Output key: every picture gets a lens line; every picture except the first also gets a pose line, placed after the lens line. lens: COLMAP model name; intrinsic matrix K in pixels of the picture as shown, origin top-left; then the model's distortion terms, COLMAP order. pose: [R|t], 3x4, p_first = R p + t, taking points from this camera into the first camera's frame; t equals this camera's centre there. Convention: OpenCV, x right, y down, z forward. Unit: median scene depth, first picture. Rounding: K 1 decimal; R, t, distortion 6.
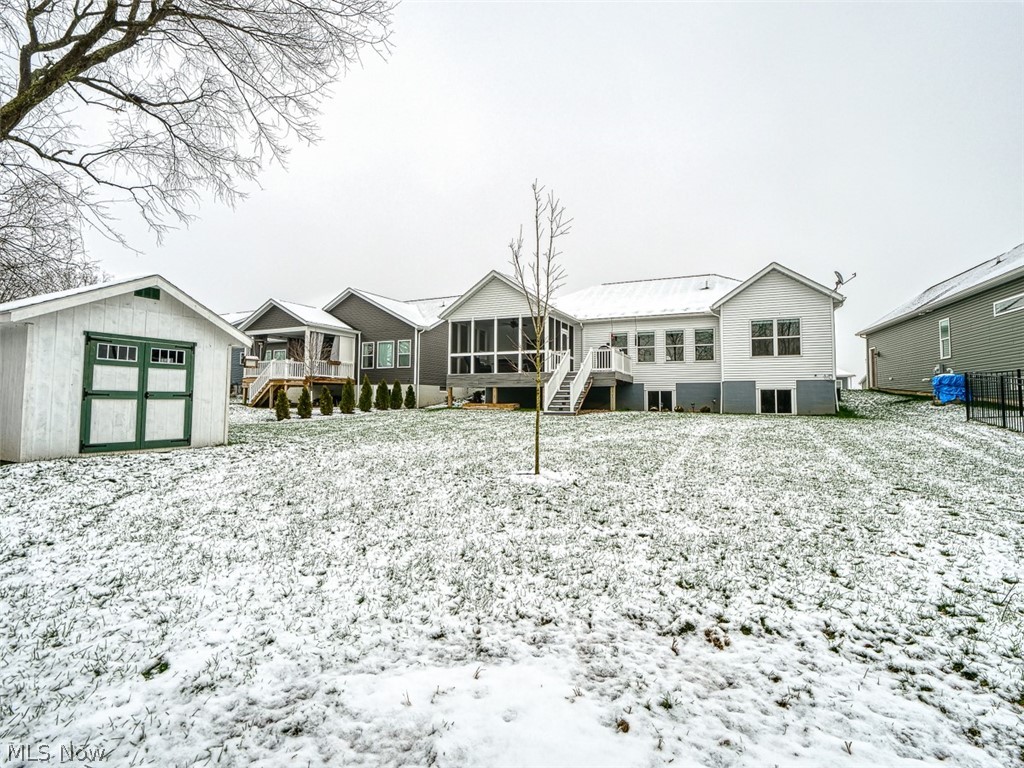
lens RADIAL K [[505.4, 0, 515.7], [0, 505.4, 367.2], [0, 0, 1]] dist [-0.009550, -0.000055]
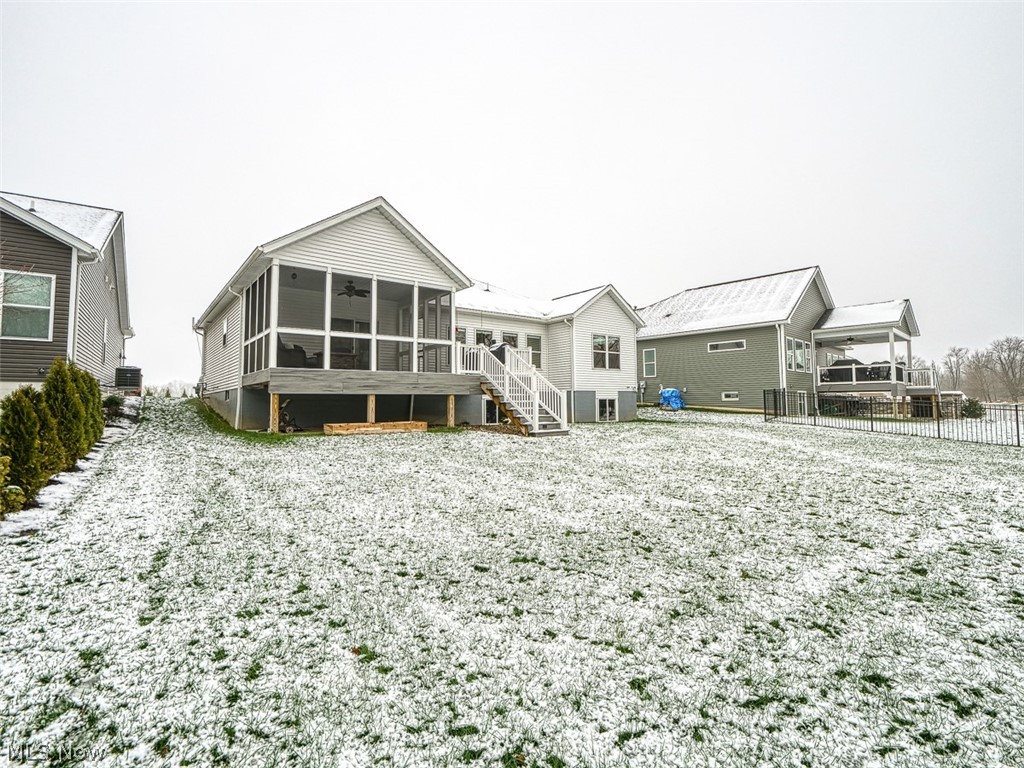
lens RADIAL K [[476.2, 0, 512.0], [0, 476.2, 384.0], [0, 0, 1]] dist [-0.001290, -0.000014]
pose [[0.496386, 0.026143, 0.867708, -0.448490], [-0.053744, 0.998555, 0.000660, 0.019000], [-0.866437, -0.046961, 0.497074, 0.586707]]
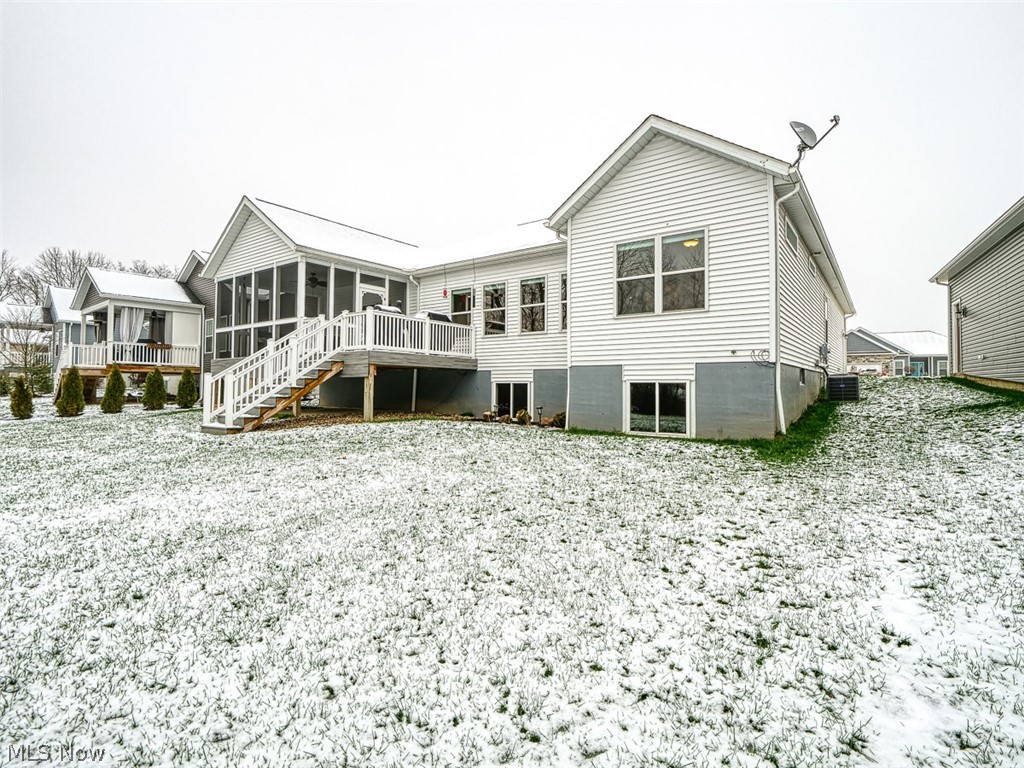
lens RADIAL K [[505.4, 0, 515.7], [0, 505.4, 367.2], [0, 0, 1]] dist [-0.009550, -0.000055]
pose [[0.978196, -0.009280, -0.207475, 0.430911], [0.016097, 0.999384, 0.031193, 0.010787], [0.207058, -0.033853, 0.977743, 0.447046]]
